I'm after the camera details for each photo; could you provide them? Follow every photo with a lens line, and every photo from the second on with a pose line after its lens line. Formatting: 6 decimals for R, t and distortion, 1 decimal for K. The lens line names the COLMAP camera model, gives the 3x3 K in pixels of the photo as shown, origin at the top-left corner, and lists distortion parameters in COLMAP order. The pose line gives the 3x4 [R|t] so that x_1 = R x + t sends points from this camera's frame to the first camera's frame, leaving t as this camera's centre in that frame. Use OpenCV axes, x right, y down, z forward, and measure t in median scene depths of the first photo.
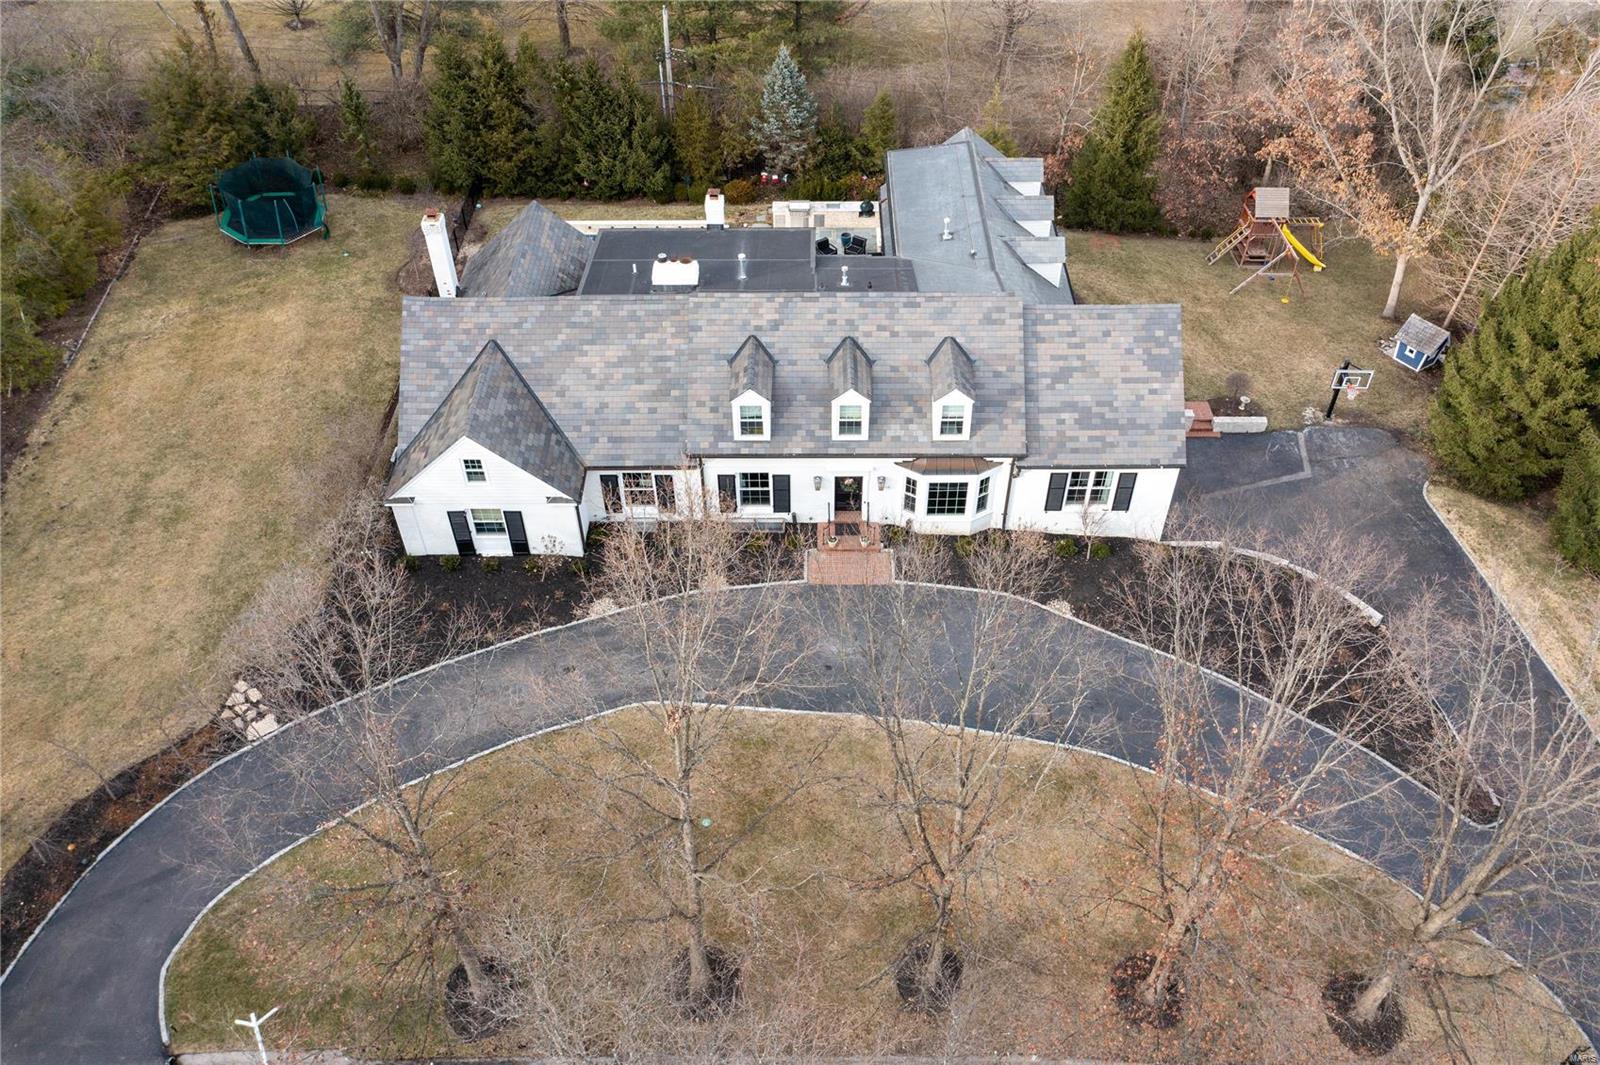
lens RADIAL K [[1261.0, 0, 800.0], [0, 1261.0, 532.5], [0, 0, 1]] dist [-0.021855, 0.006643]
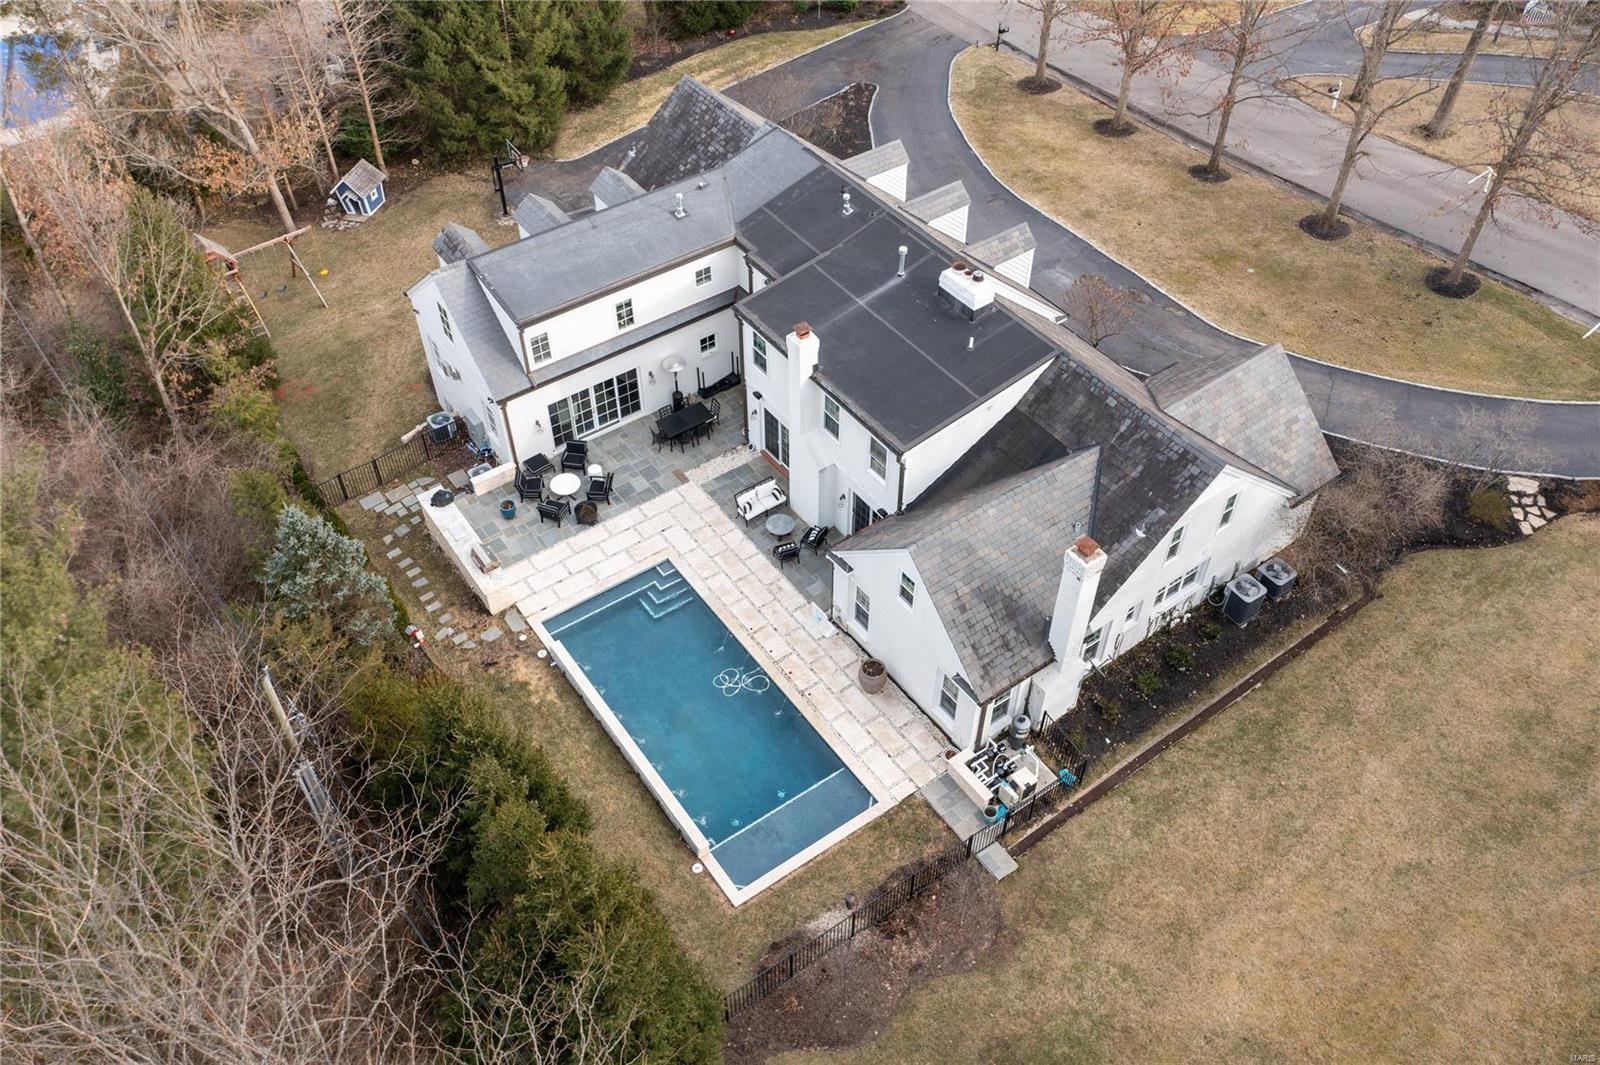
lens RADIAL K [[1261.0, 0, 800.0], [0, 1261.0, 532.5], [0, 0, 1]] dist [-0.021855, 0.006643]
pose [[-0.587975, -0.576628, 0.567262, -0.616202], [0.575417, 0.194703, 0.794346, -0.921776], [-0.568490, 0.793468, 0.217321, 1.019466]]
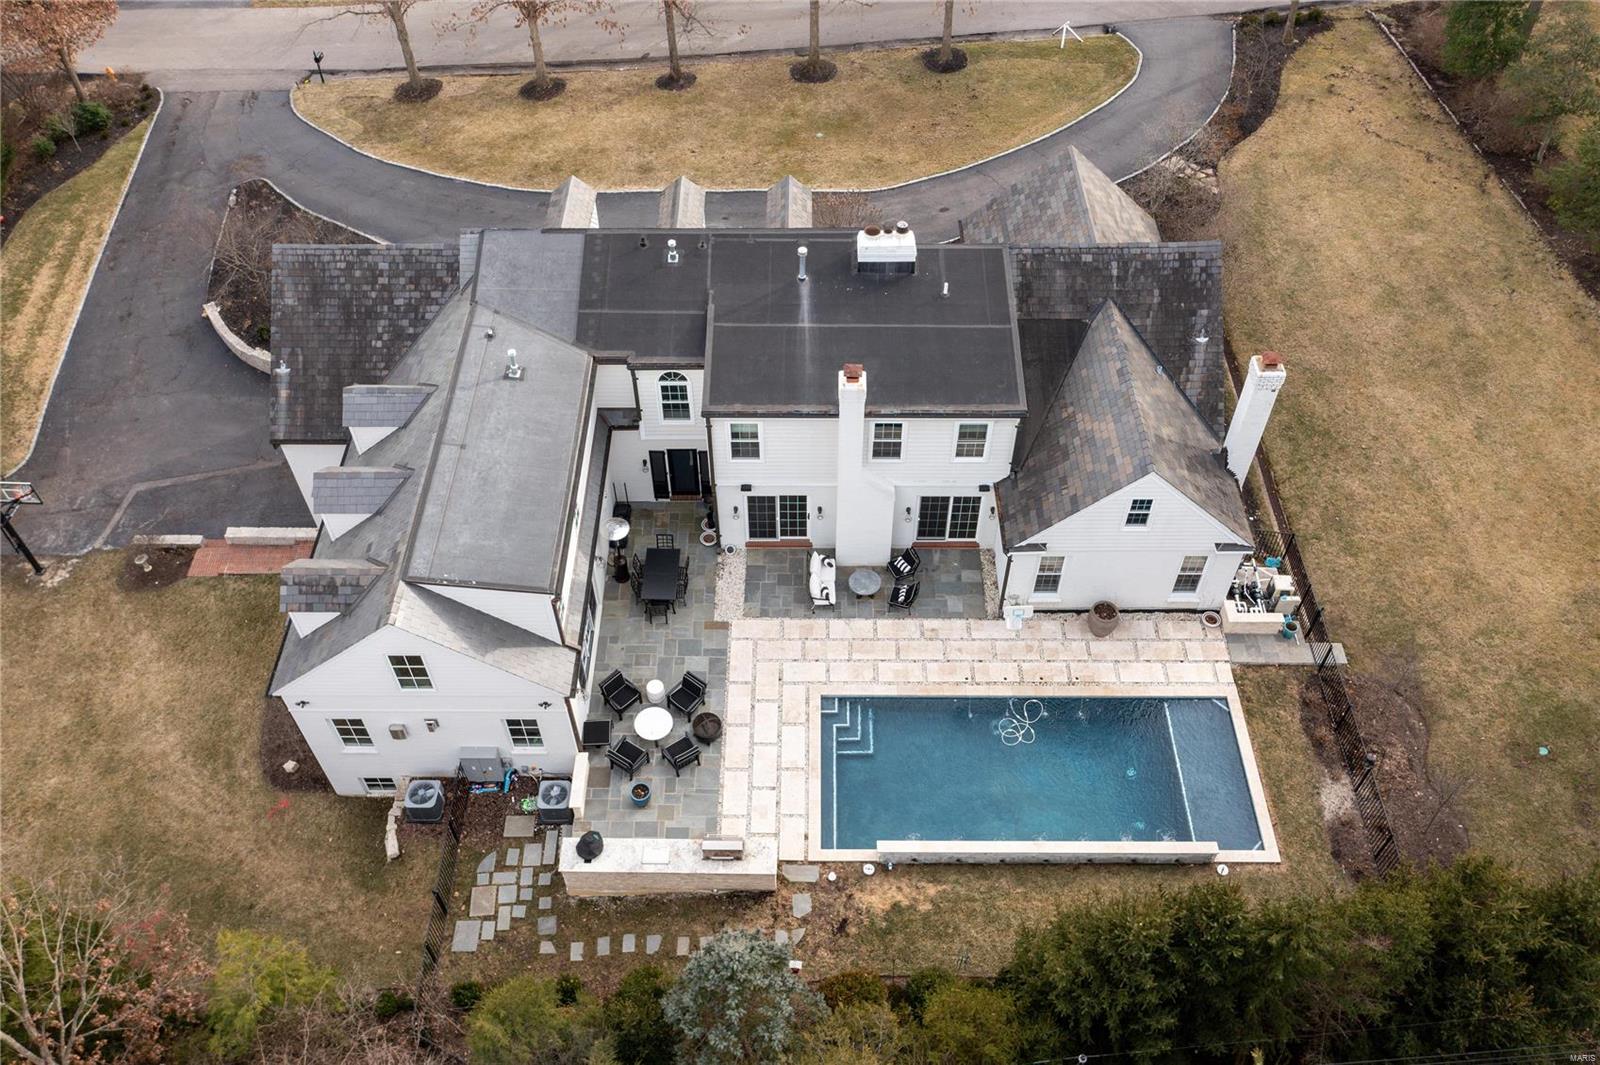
lens RADIAL K [[1261.0, 0, 800.0], [0, 1261.0, 532.5], [0, 0, 1]] dist [-0.021855, 0.006643]
pose [[-0.999881, 0.012628, 0.008905, -0.050004], [0.007987, -0.071010, 0.997444, -1.013898], [0.013228, 0.997396, 0.070901, 1.131786]]
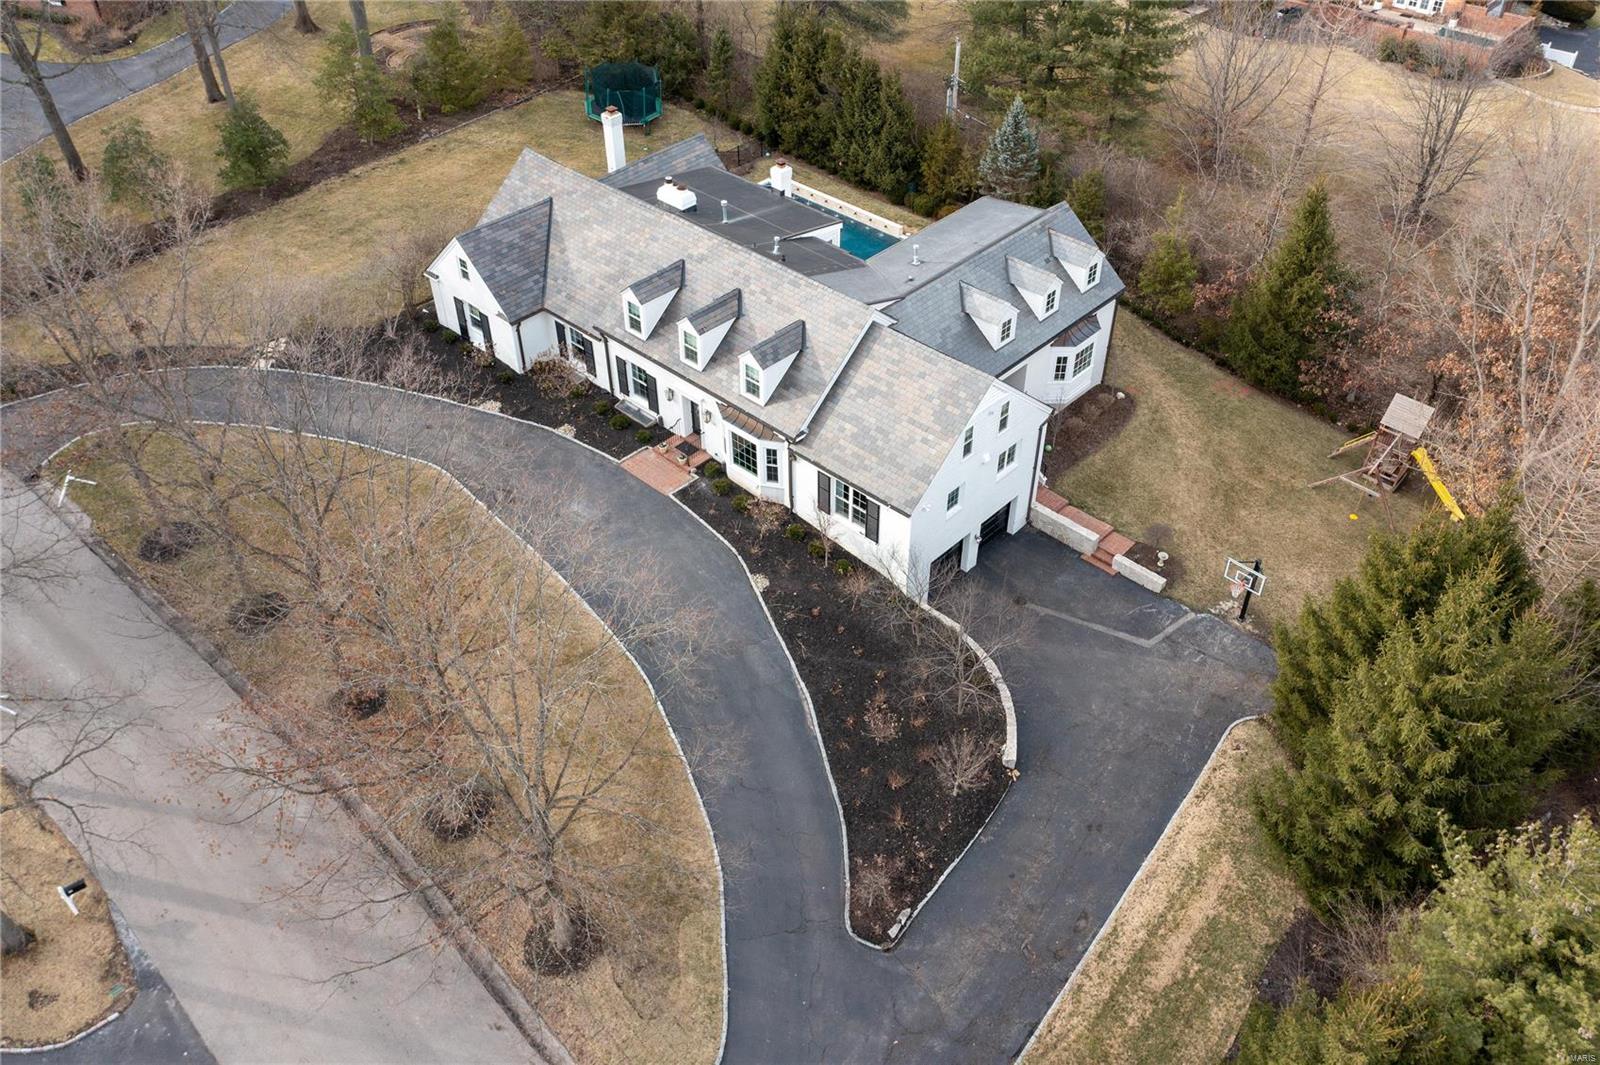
lens RADIAL K [[1261.0, 0, 800.0], [0, 1261.0, 532.5], [0, 0, 1]] dist [-0.021855, 0.006643]
pose [[0.730040, 0.449895, -0.514428, 0.758609], [-0.482621, 0.872348, 0.078013, -0.077202], [0.483857, 0.191321, 0.853978, 0.090292]]
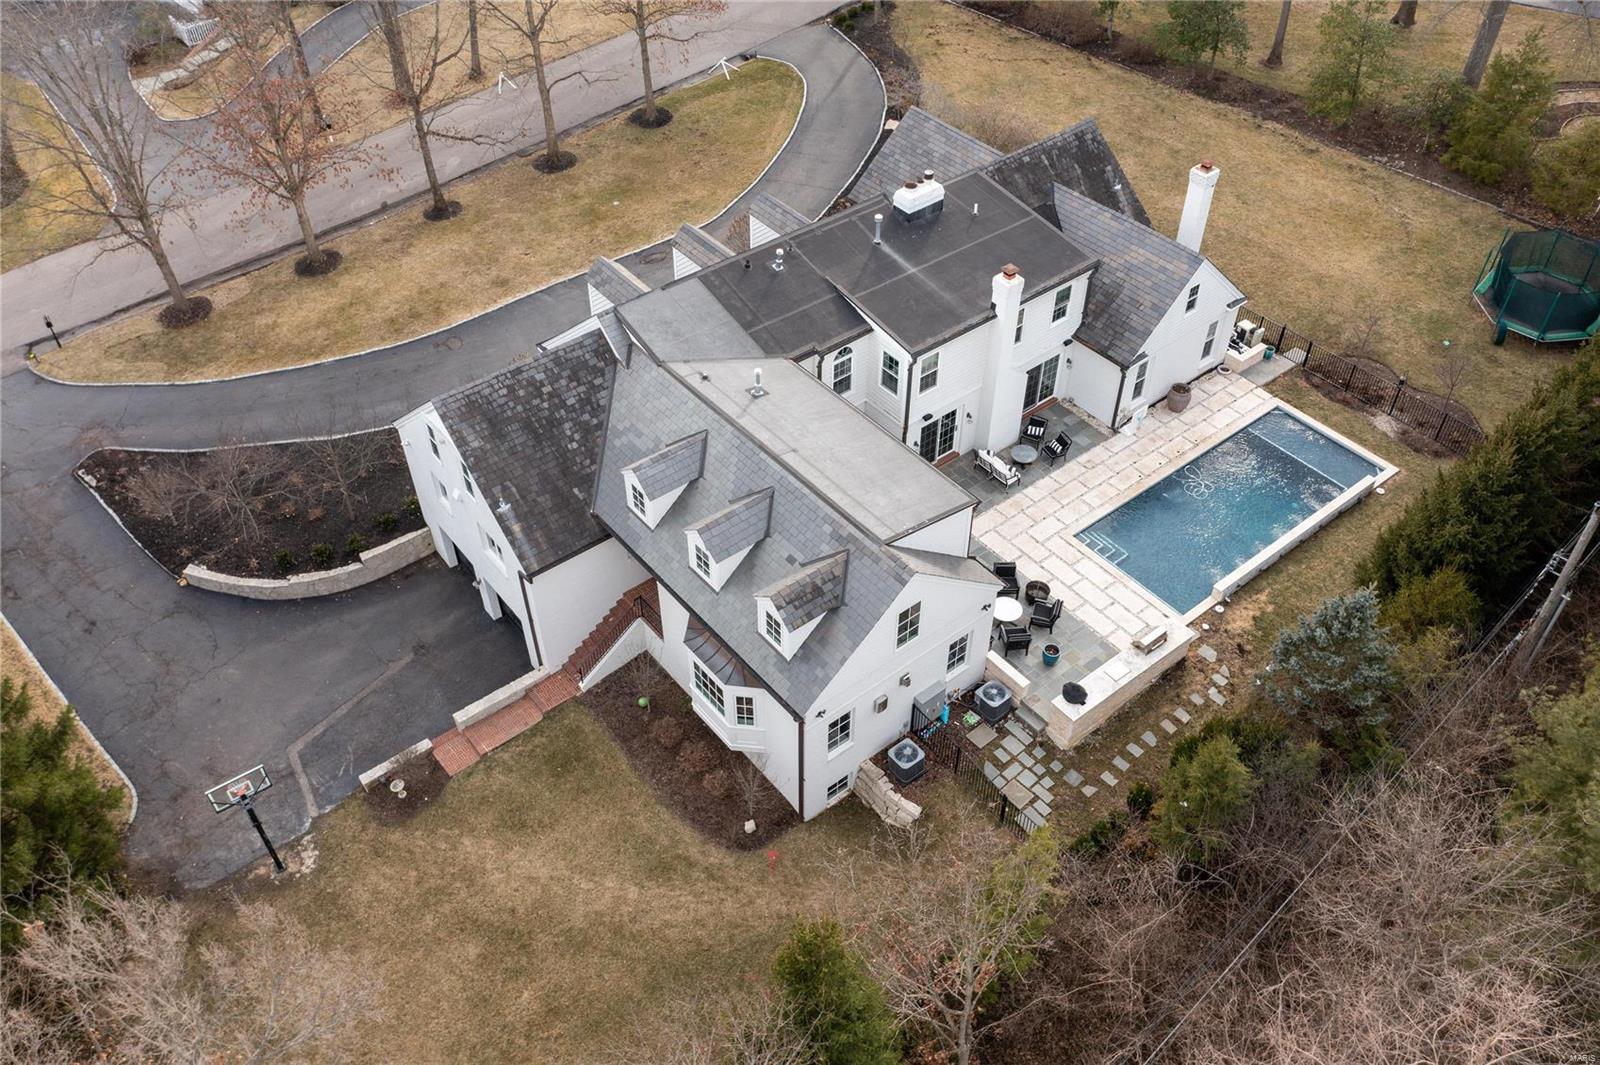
lens RADIAL K [[1261.0, 0, 800.0], [0, 1261.0, 532.5], [0, 0, 1]] dist [-0.021855, 0.006643]
pose [[-0.776290, 0.448086, -0.443387, 0.513170], [-0.435840, 0.126651, 0.891069, -0.993111], [0.455431, 0.884973, 0.096976, 1.101907]]
